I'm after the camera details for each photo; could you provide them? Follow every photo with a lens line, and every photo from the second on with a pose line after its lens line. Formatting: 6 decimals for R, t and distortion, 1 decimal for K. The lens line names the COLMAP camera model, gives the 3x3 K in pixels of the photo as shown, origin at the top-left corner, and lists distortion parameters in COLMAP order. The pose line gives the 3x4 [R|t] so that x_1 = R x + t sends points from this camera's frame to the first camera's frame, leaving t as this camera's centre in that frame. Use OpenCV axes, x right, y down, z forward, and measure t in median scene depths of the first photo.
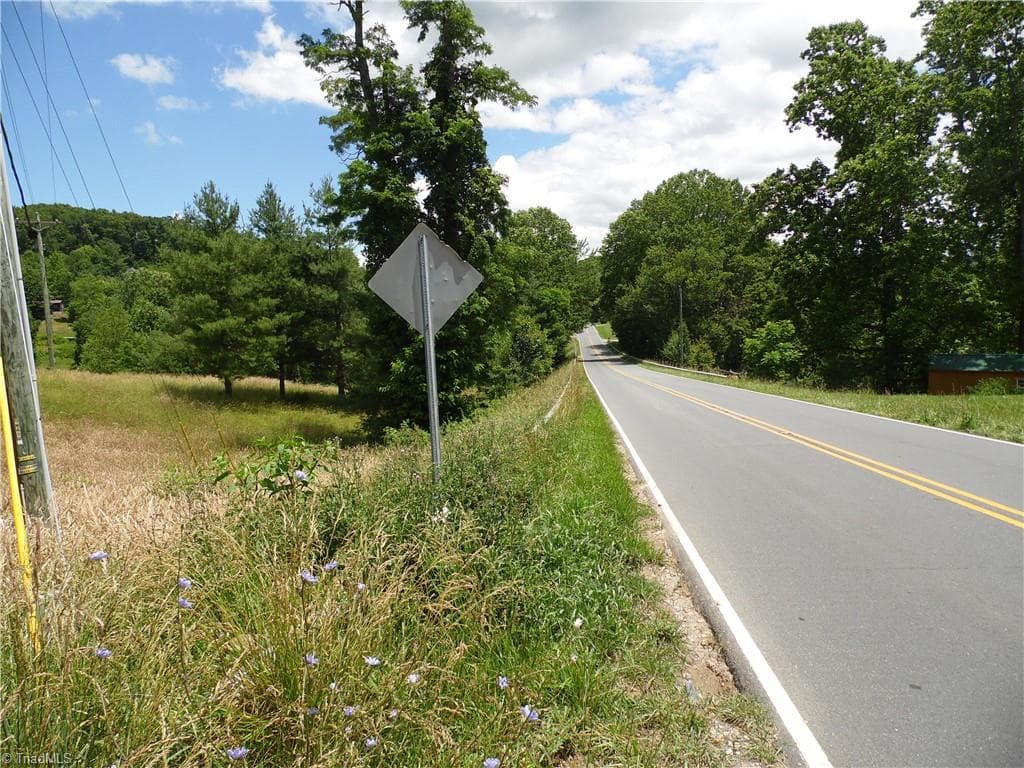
lens RADIAL K [[661.7, 0, 550.8], [0, 661.7, 433.0], [0, 0, 1]] dist [-0.014208, 0.003087]
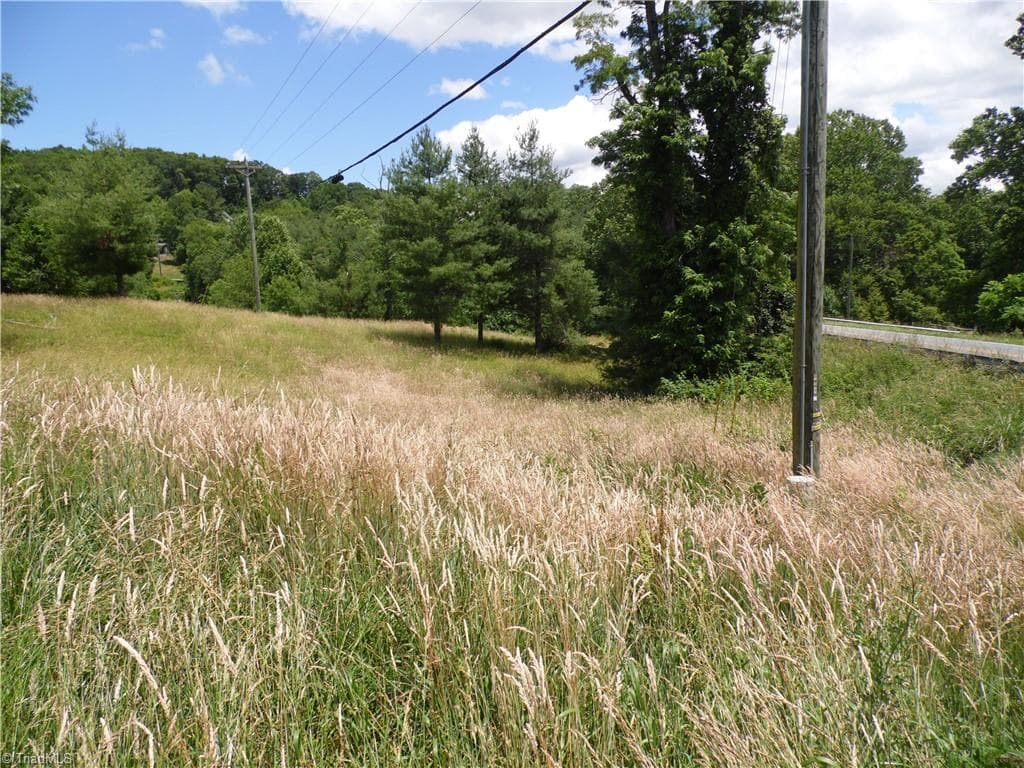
lens RADIAL K [[661.7, 0, 483.1], [0, 661.7, 407.7], [0, 0, 1]] dist [-0.014208, 0.003087]
pose [[0.996088, 0.028123, -0.083769, -0.319174], [-0.024621, 0.998791, 0.042547, -0.000604], [0.084864, -0.040318, 0.995576, 0.002386]]
